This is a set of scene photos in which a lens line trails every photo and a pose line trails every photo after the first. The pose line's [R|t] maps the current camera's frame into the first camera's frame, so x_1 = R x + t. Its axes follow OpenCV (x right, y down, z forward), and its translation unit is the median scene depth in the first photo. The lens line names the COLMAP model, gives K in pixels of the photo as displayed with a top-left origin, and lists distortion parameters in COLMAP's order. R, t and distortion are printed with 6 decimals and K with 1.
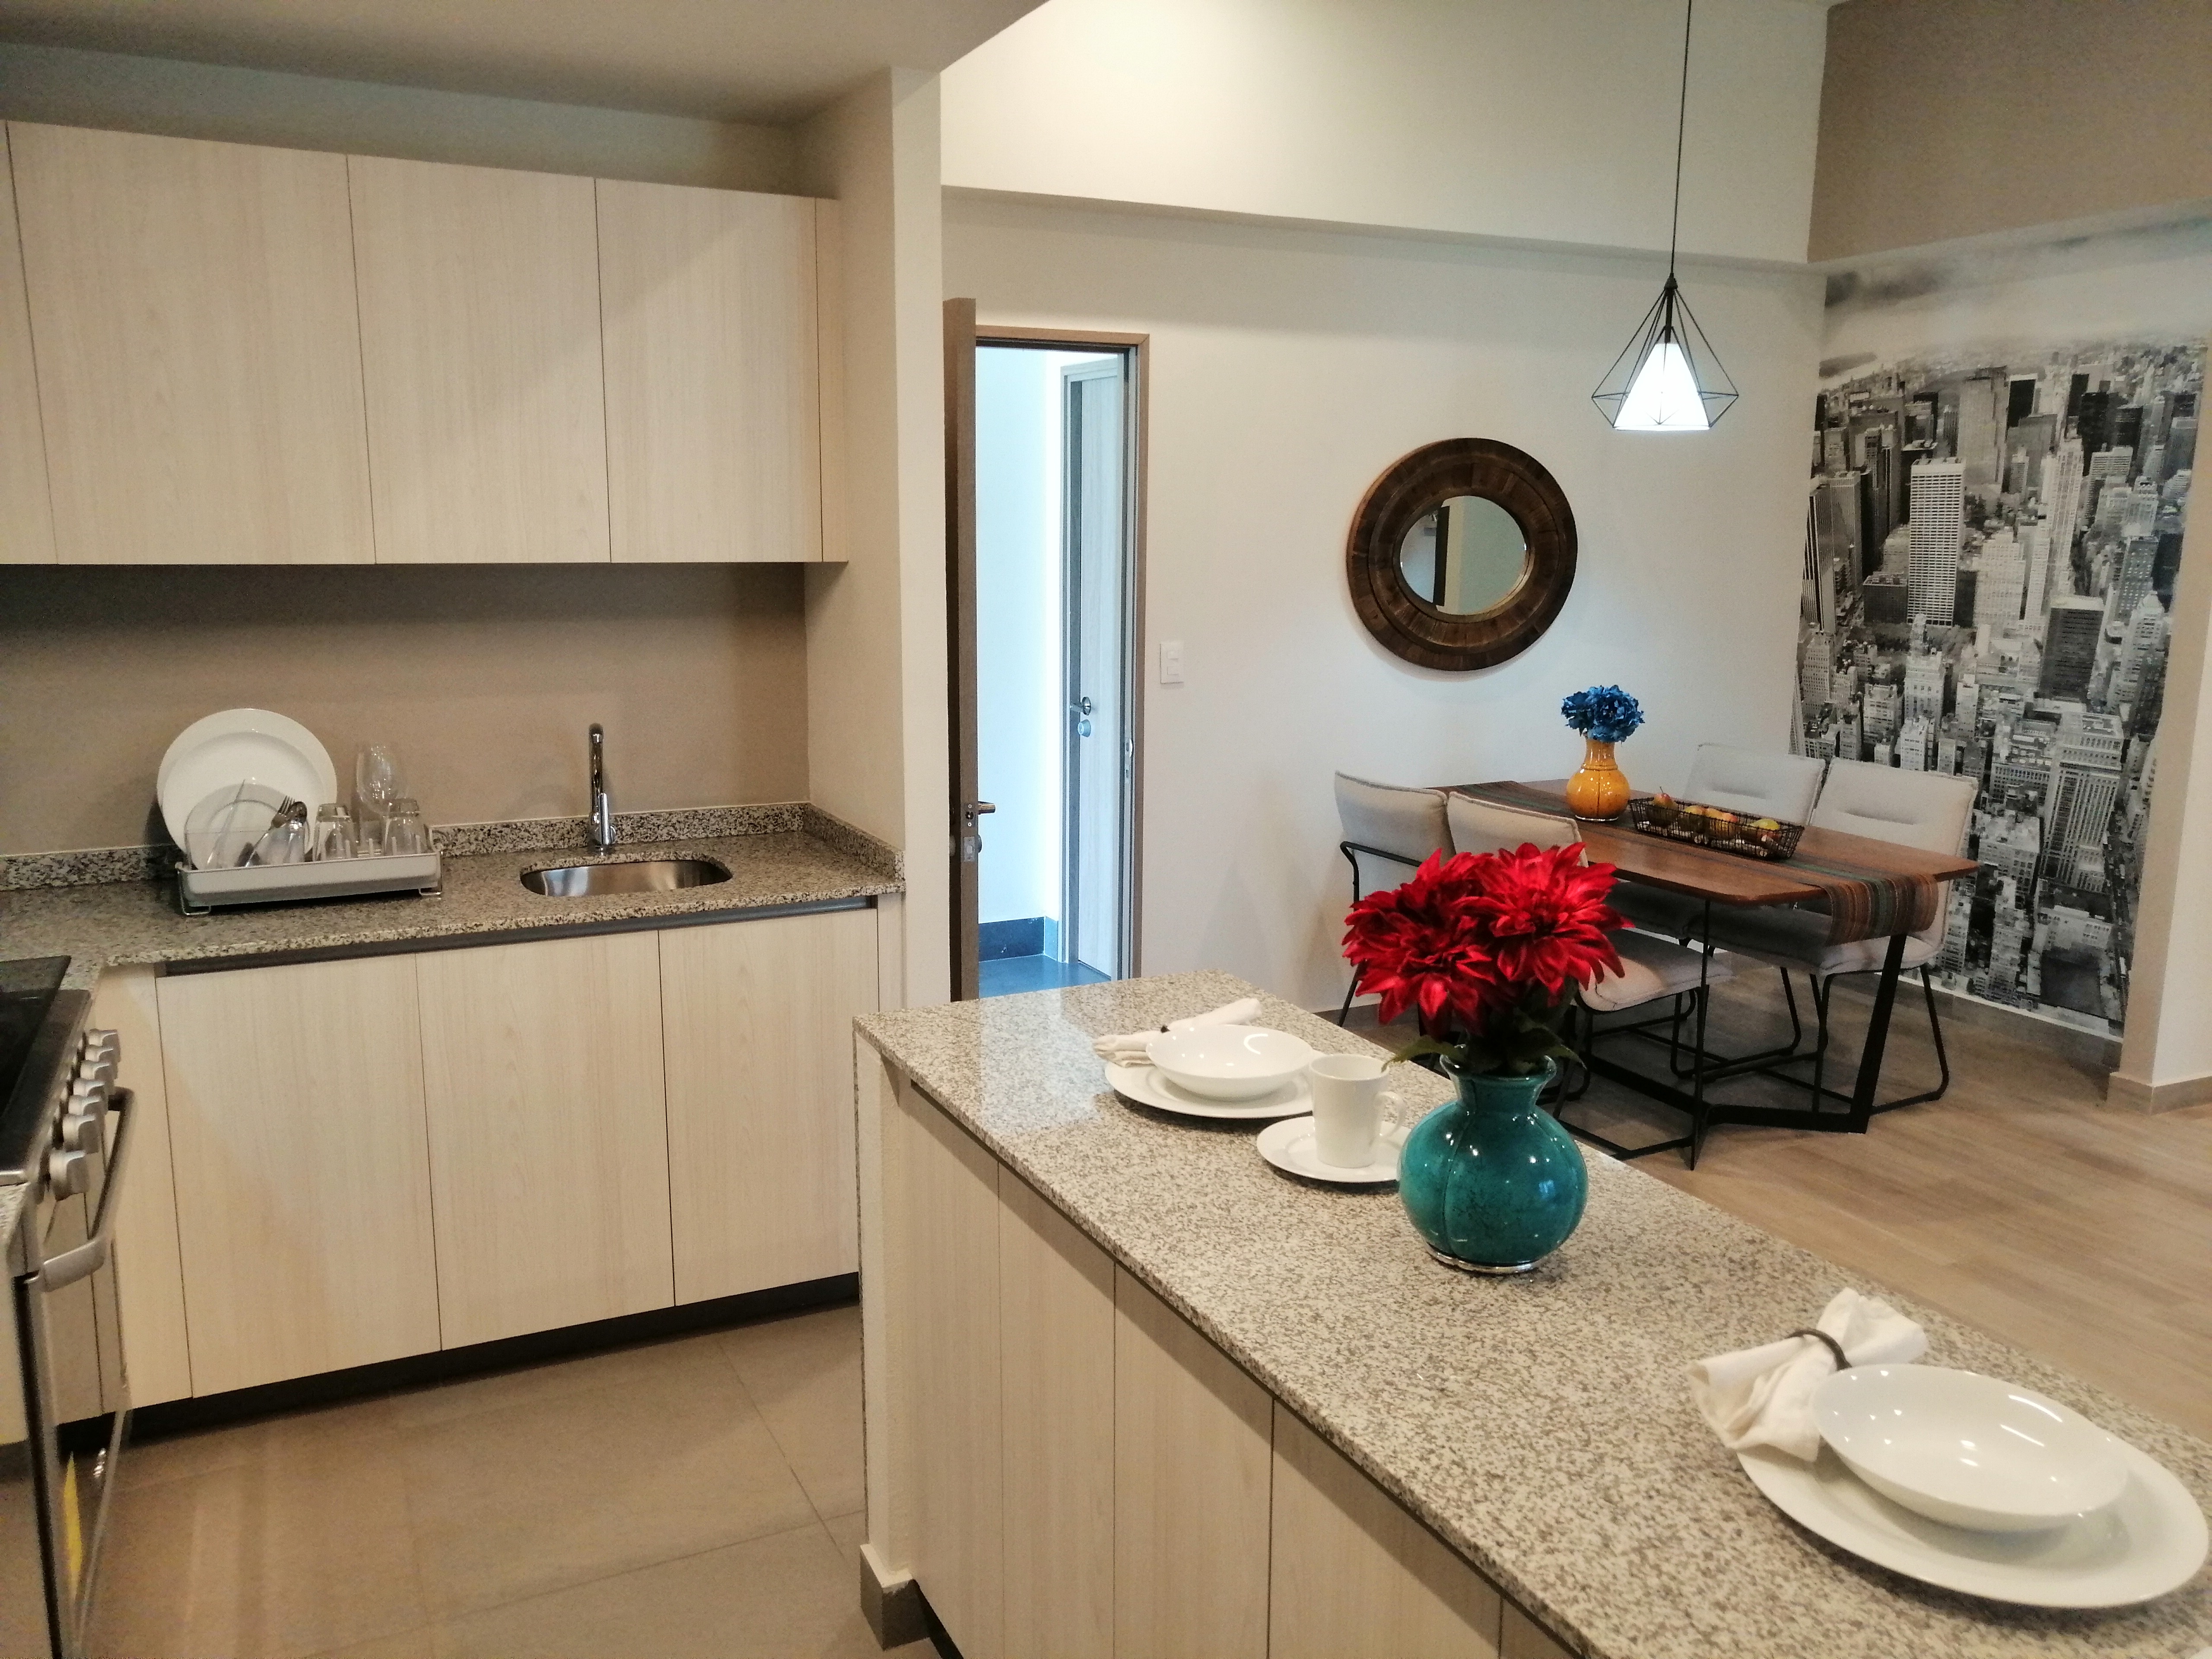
lens RADIAL K [[1720.4, 0, 1047.6], [0, 1720.4, 820.8], [0, 0, 1]] dist [-0.058782, 0.086916]
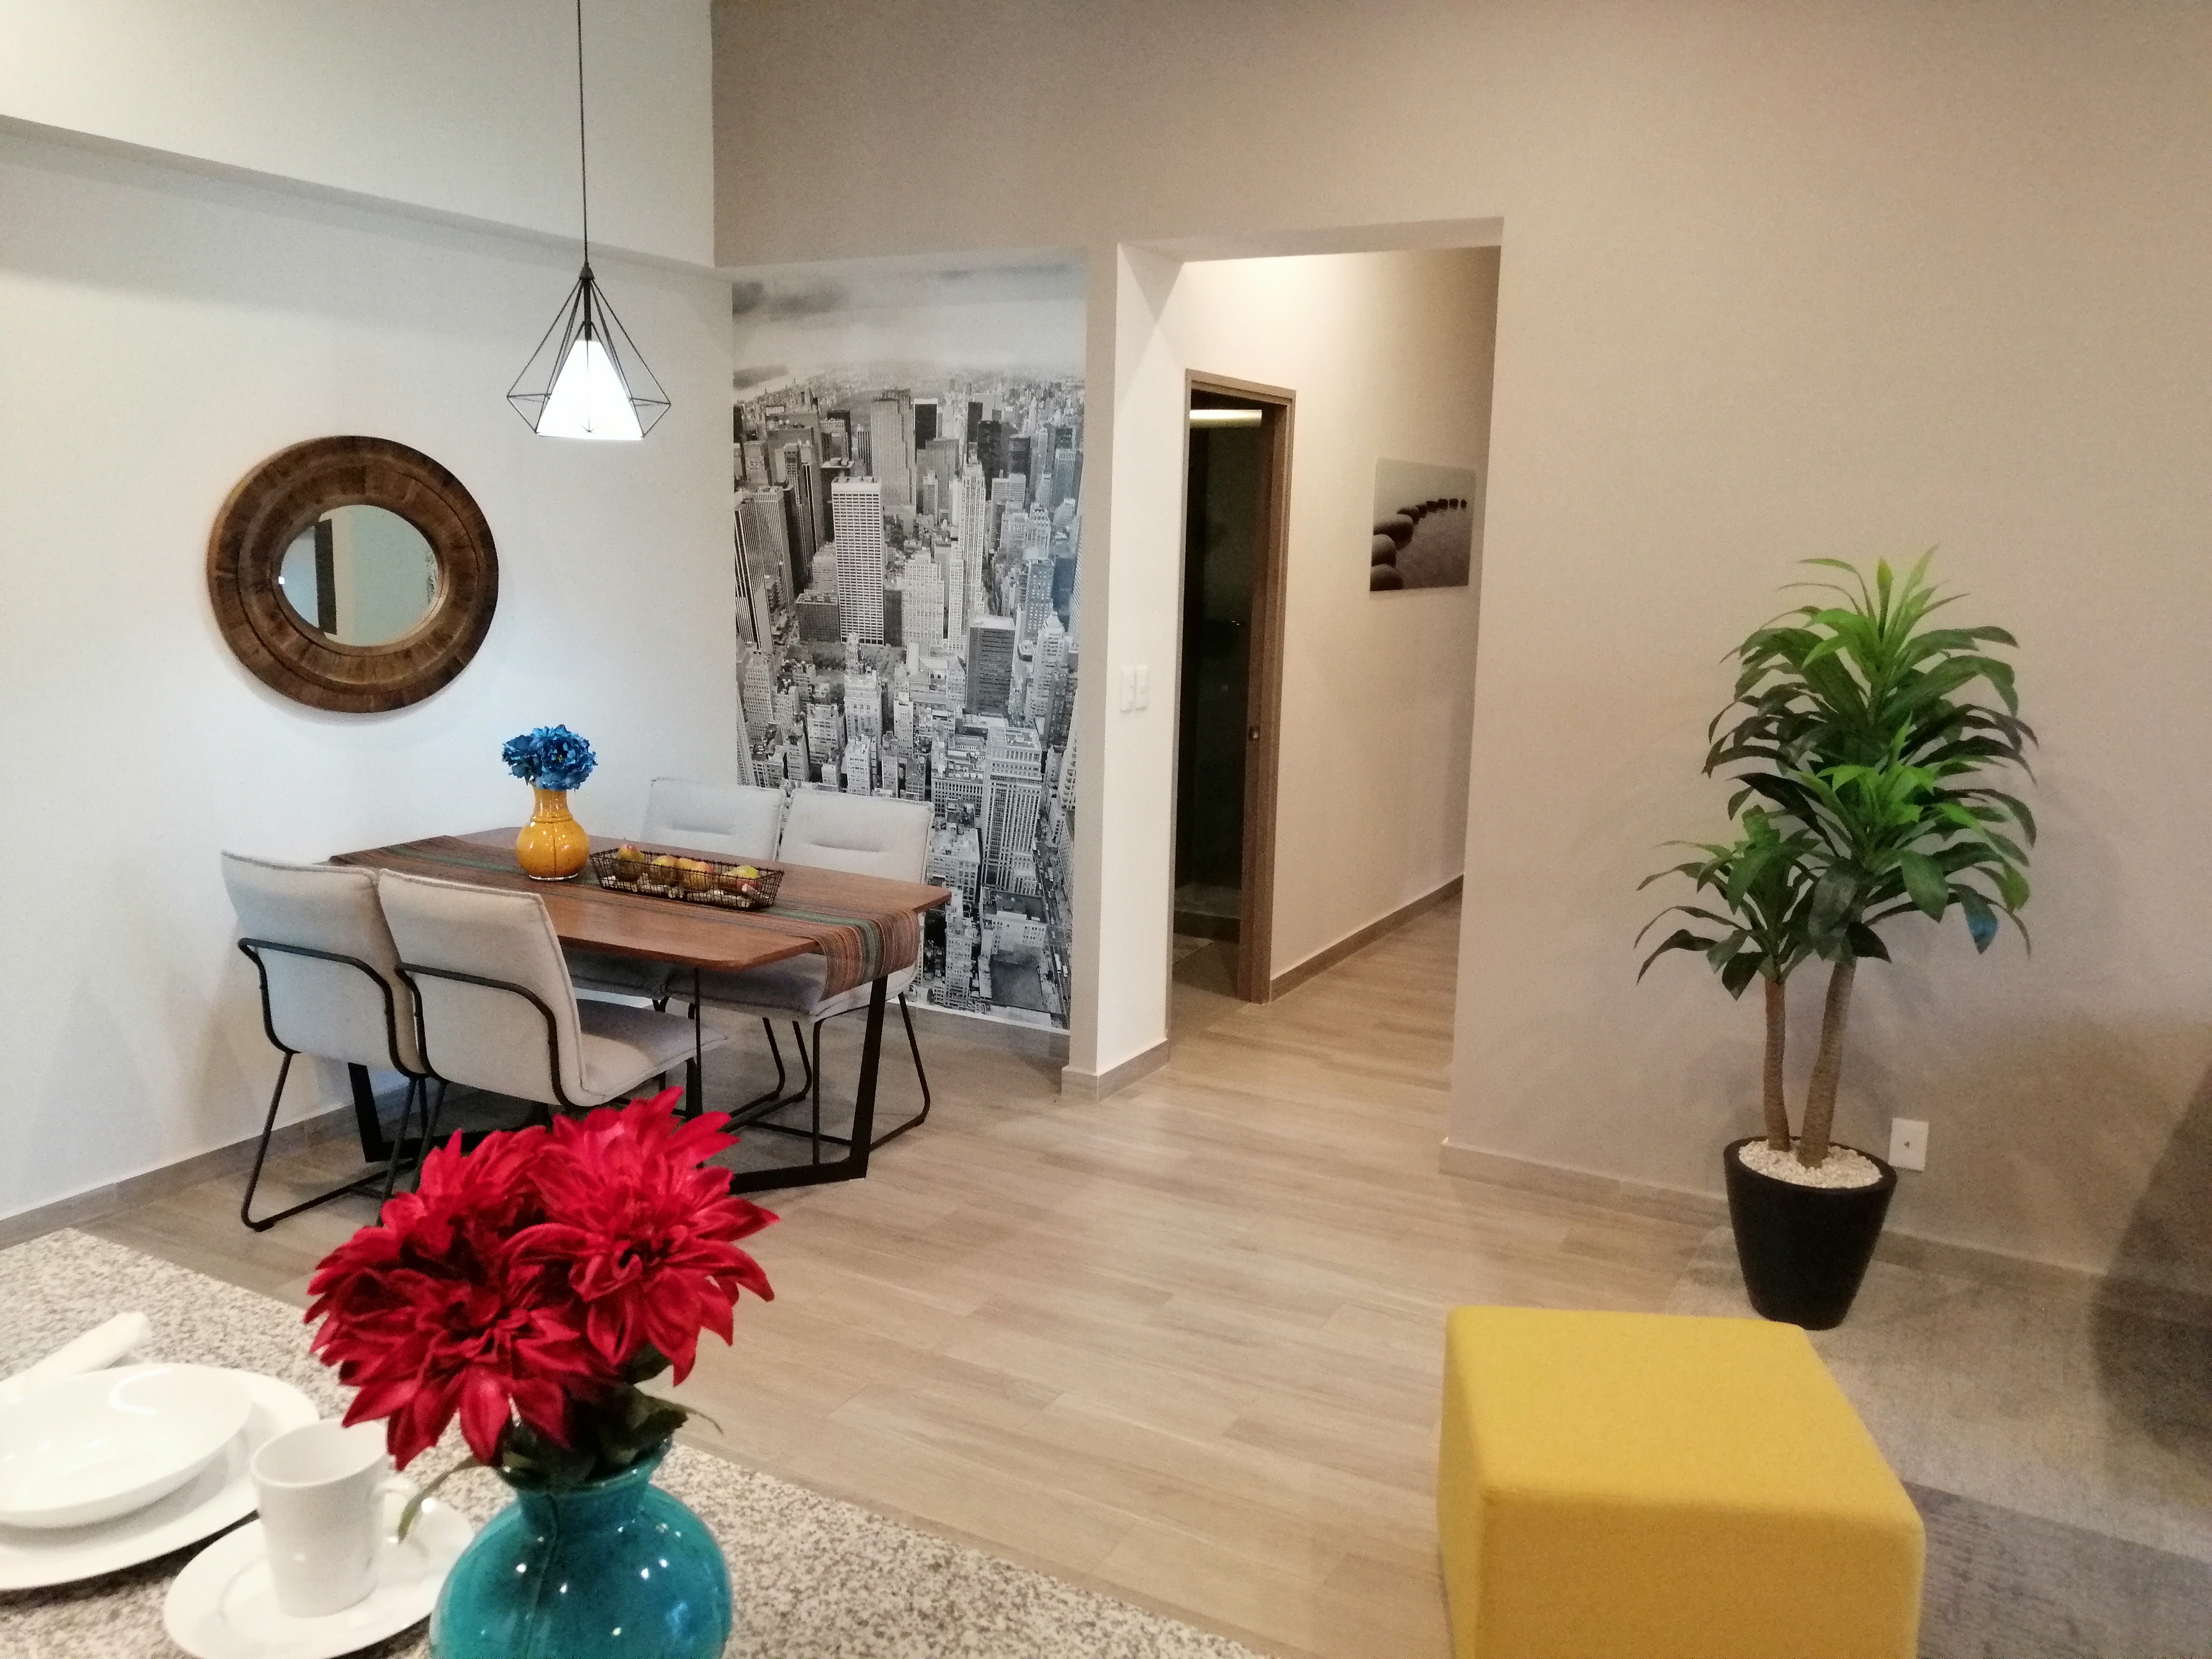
lens RADIAL K [[1737.6, 0, 1106.0], [0, 1737.6, 829.5], [0, 0, 1]] dist [0.009912, 0.000899]
pose [[0.798348, -0.087513, 0.595803, 0.014558], [0.084872, 0.995860, 0.032551, -0.029699], [-0.596185, 0.024580, 0.802471, 0.105728]]
